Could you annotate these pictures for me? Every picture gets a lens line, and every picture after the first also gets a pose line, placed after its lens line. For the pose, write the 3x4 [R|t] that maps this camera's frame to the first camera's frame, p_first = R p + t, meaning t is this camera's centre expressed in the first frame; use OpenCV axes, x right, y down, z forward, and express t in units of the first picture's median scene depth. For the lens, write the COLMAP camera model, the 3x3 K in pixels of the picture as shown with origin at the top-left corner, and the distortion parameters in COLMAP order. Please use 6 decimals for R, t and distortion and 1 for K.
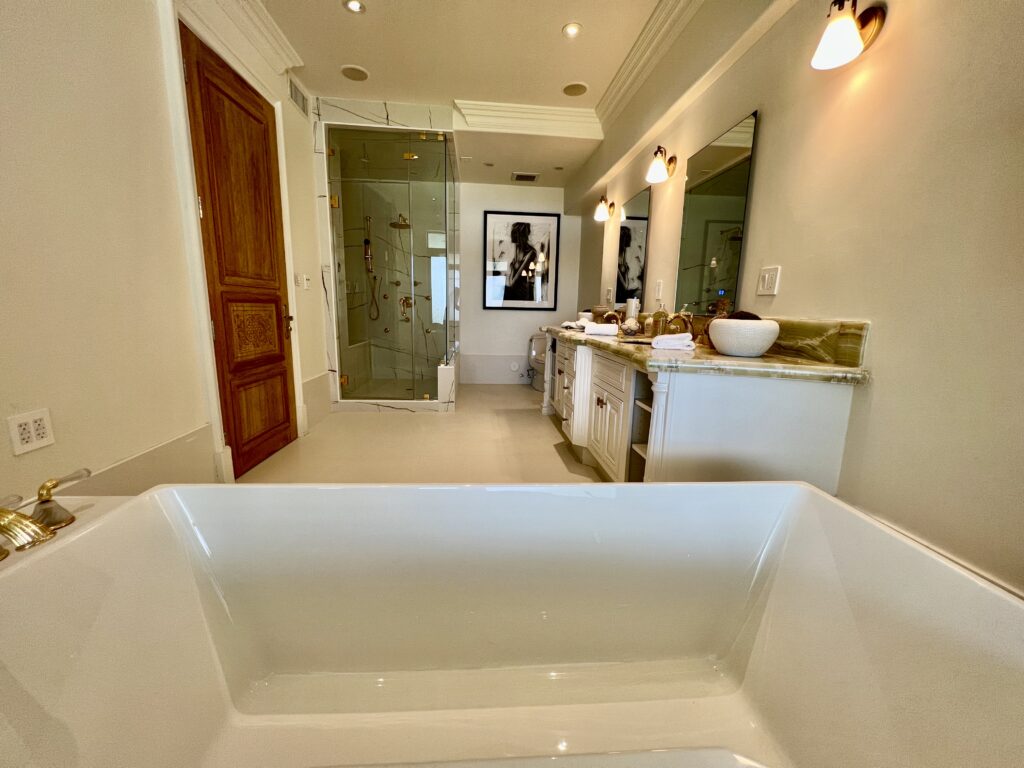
lens RADIAL K [[412.2, 0, 508.6], [0, 412.2, 383.6], [0, 0, 1]] dist [-0.005407, -0.000558]
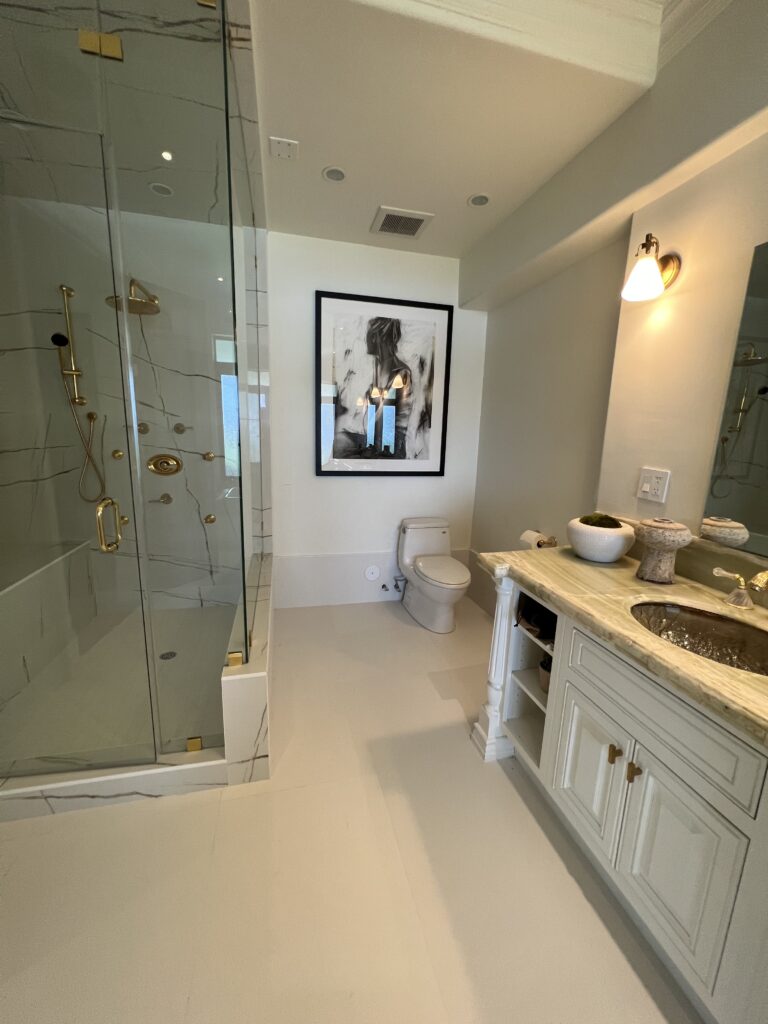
lens RADIAL K [[412.2, 0, 384.9], [0, 412.2, 512.2], [0, 0, 1]] dist [-0.005407, -0.000558]
pose [[0.987213, -0.021963, 0.157888, -0.060663], [0.019512, 0.999664, 0.017060, -0.143216], [-0.158210, -0.013761, 0.987310, 0.458591]]
